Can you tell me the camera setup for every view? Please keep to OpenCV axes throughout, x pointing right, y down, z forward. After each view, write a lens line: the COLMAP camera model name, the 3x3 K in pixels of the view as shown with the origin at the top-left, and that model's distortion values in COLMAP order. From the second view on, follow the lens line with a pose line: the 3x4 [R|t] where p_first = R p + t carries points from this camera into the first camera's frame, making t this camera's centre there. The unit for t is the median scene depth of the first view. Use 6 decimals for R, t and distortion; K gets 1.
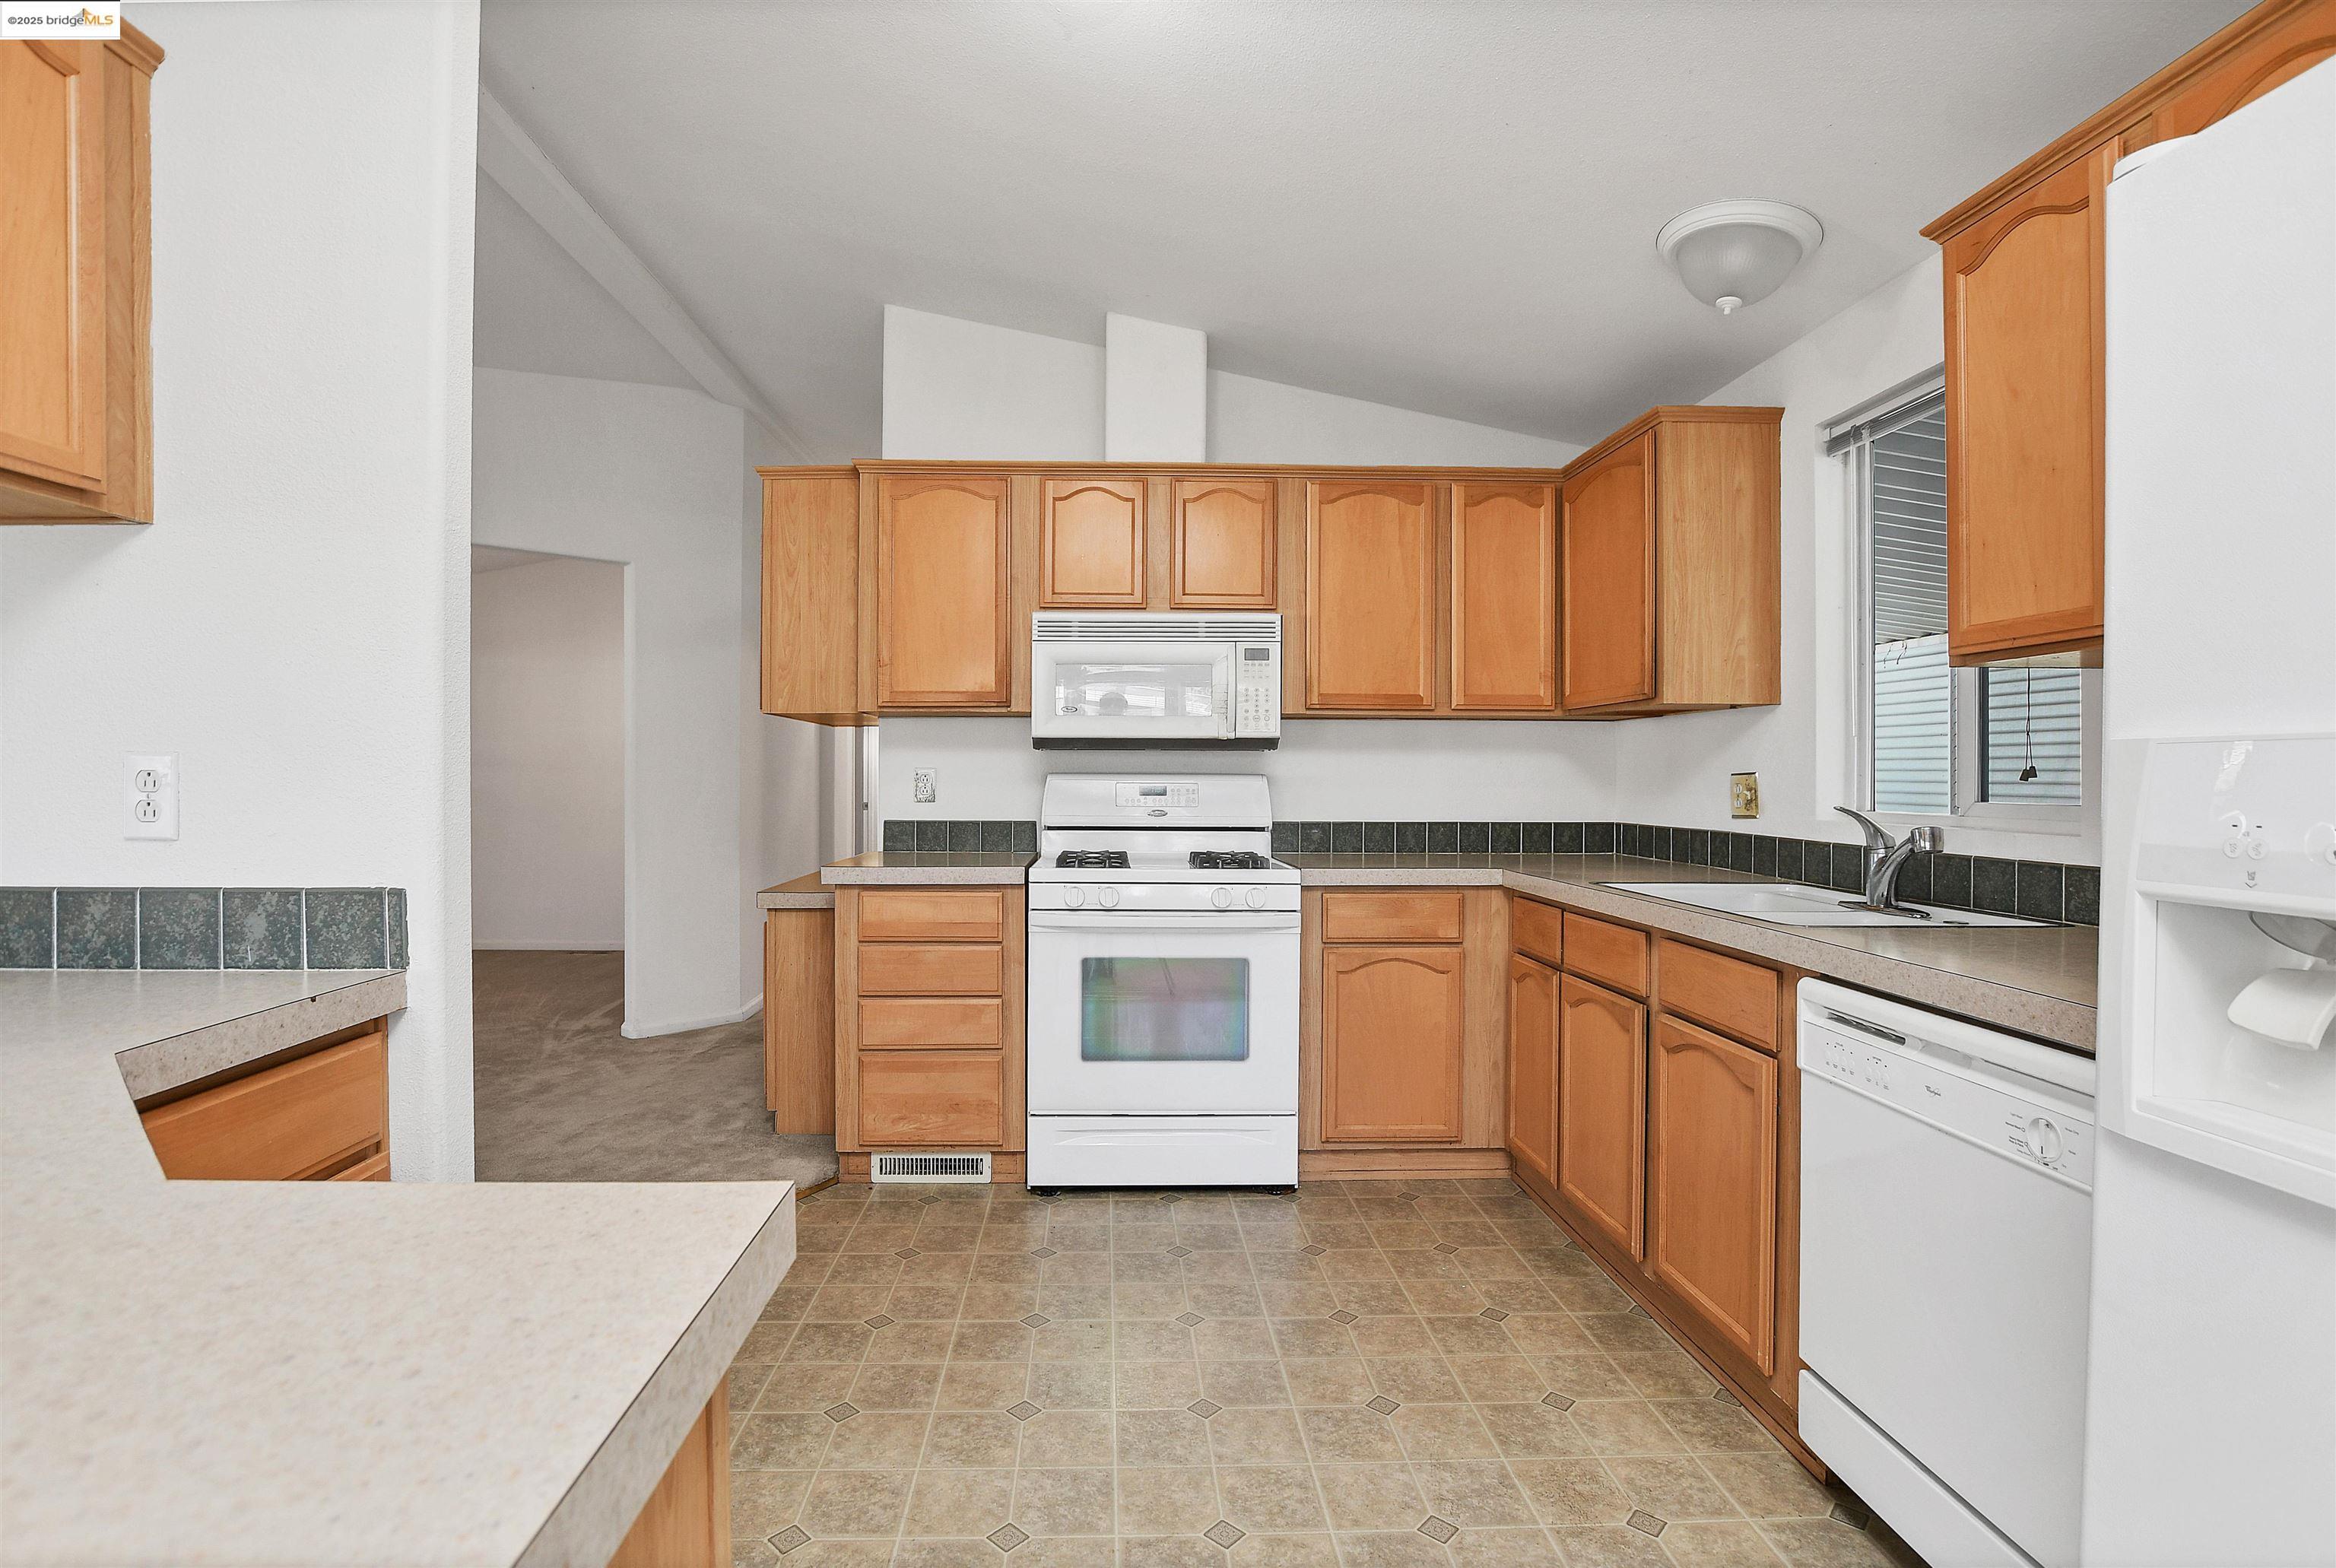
lens RADIAL K [[1095.9, 0, 1144.2], [0, 1095.9, 777.9], [0, 0, 1]] dist [-0.023053, -0.000527]
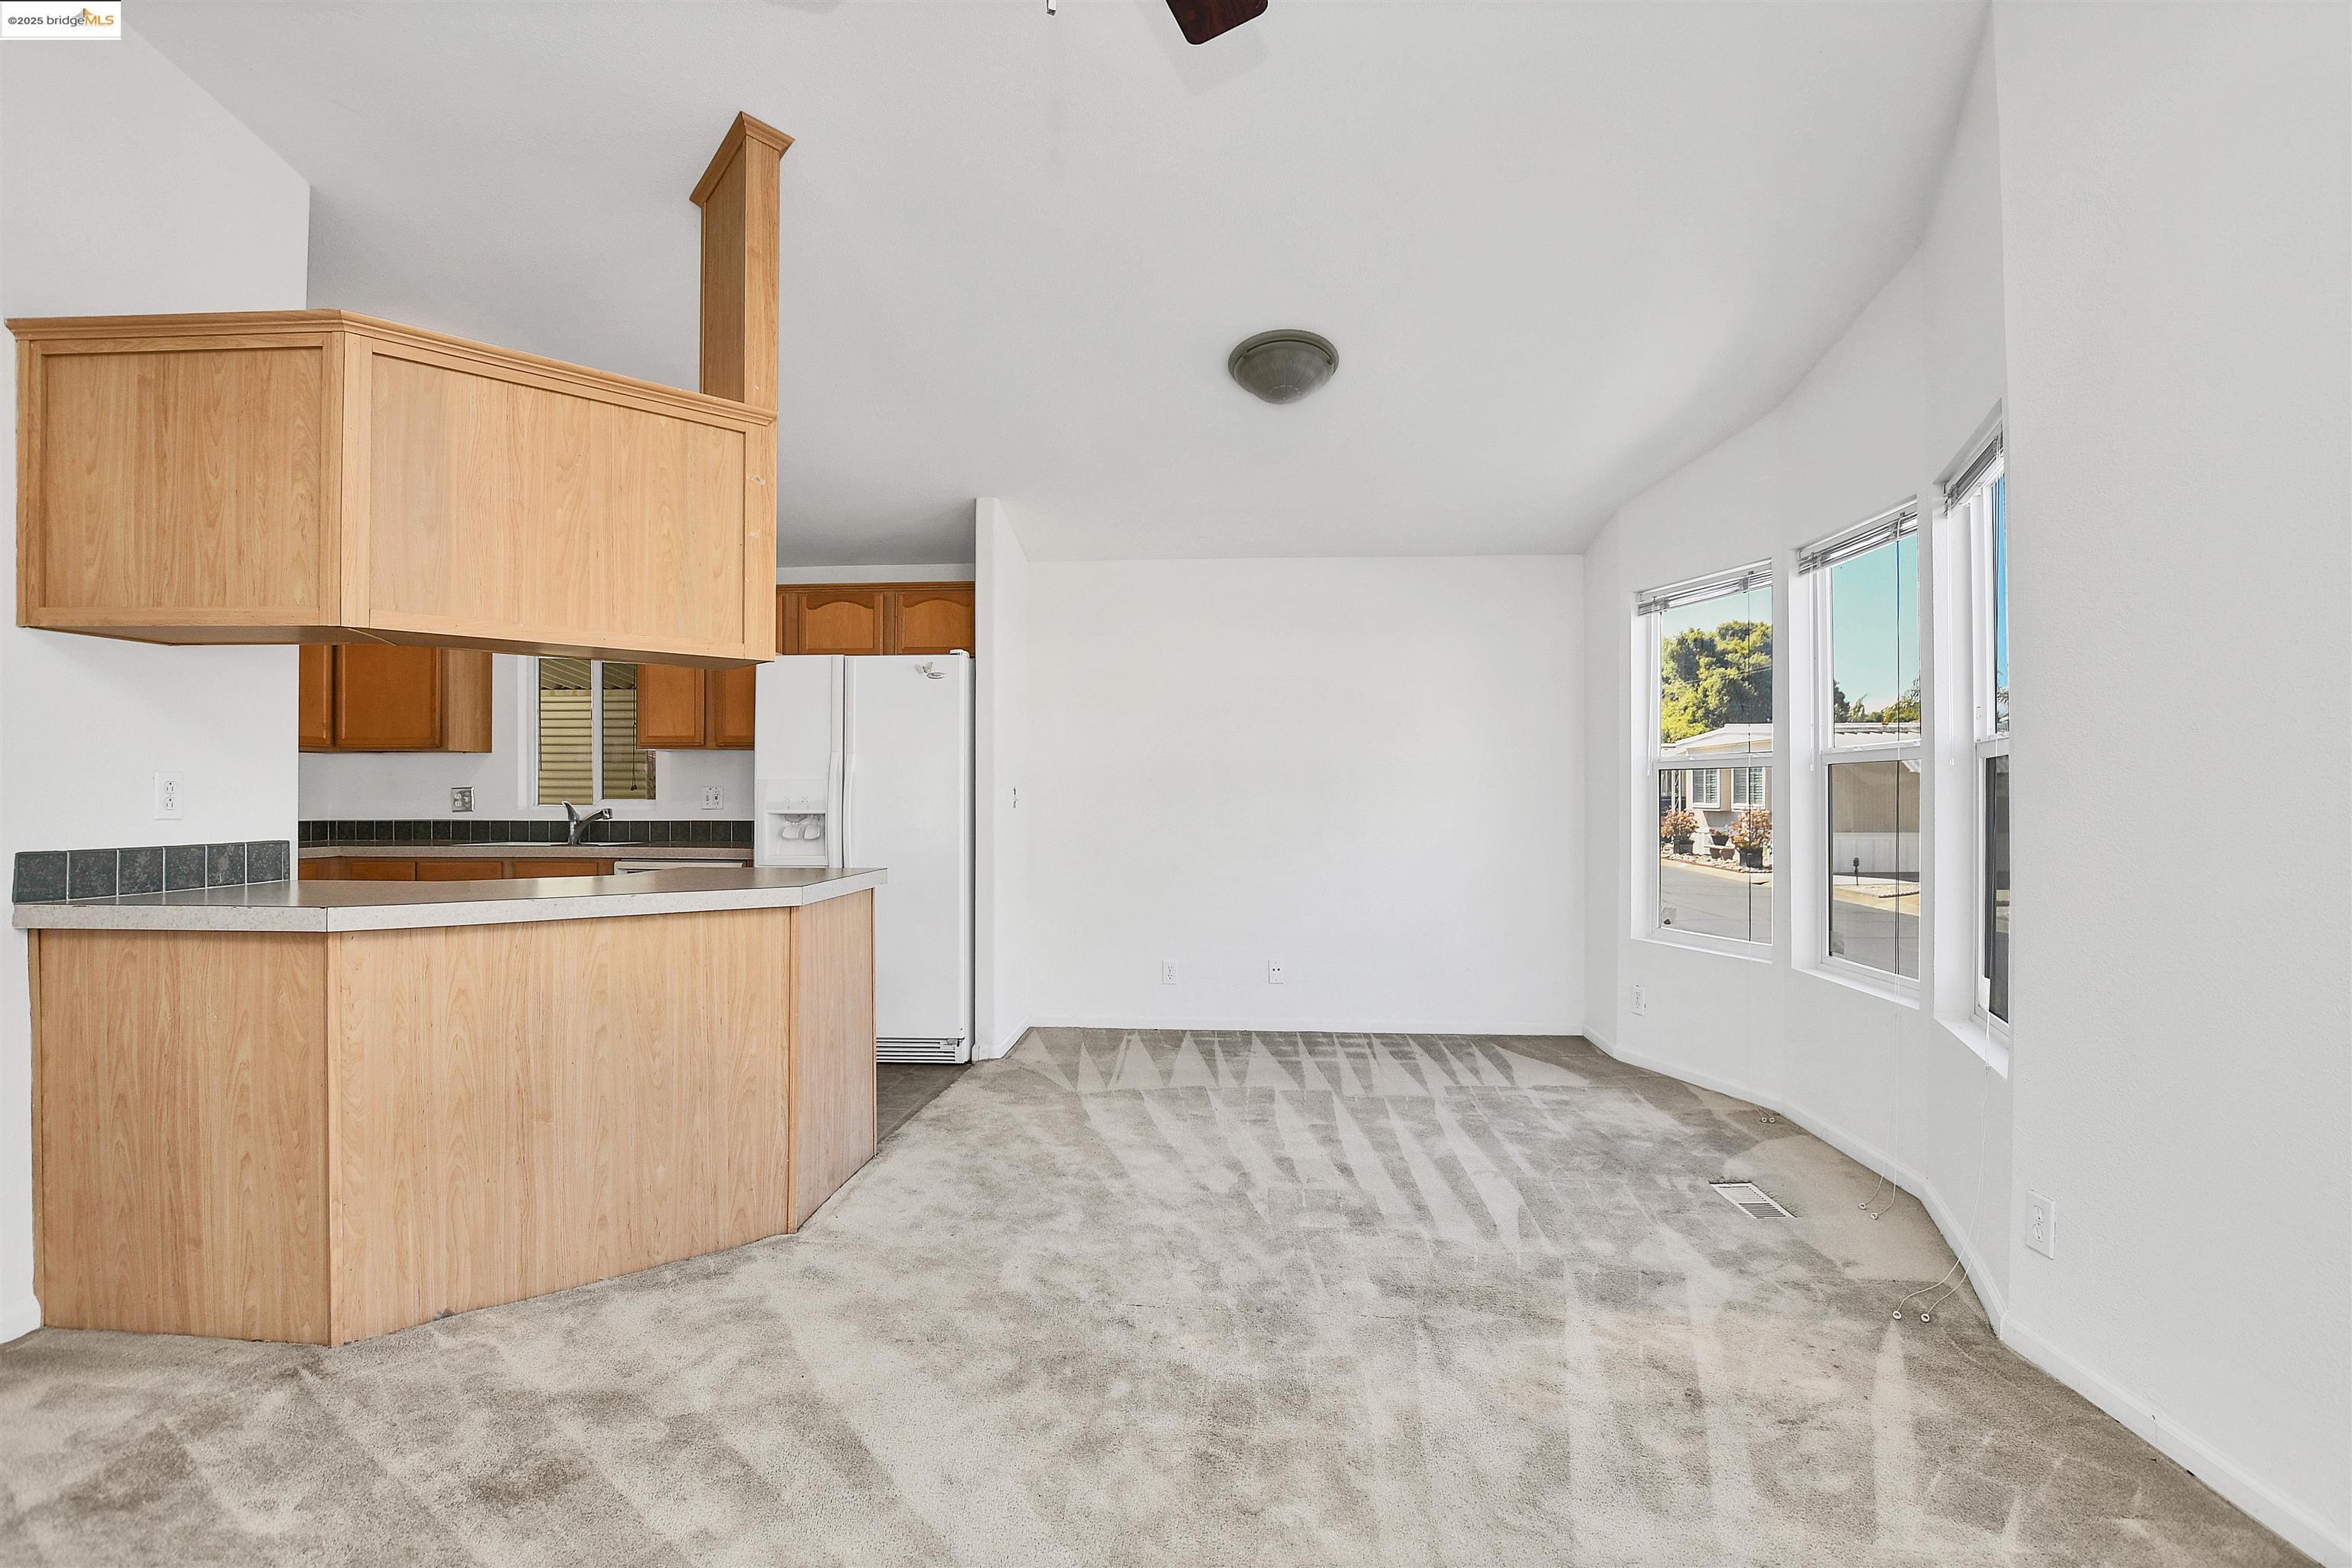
lens RADIAL K [[1121.2, 0, 1154.7], [0, 1121.2, 792.9], [0, 0, 1]] dist [-0.002889, -0.000404]
pose [[0.117381, -0.000413, 0.993087, -1.145310], [0.003476, 0.999994, 0.000005, 0.008093], [-0.993081, 0.003451, 0.117381, -0.384713]]
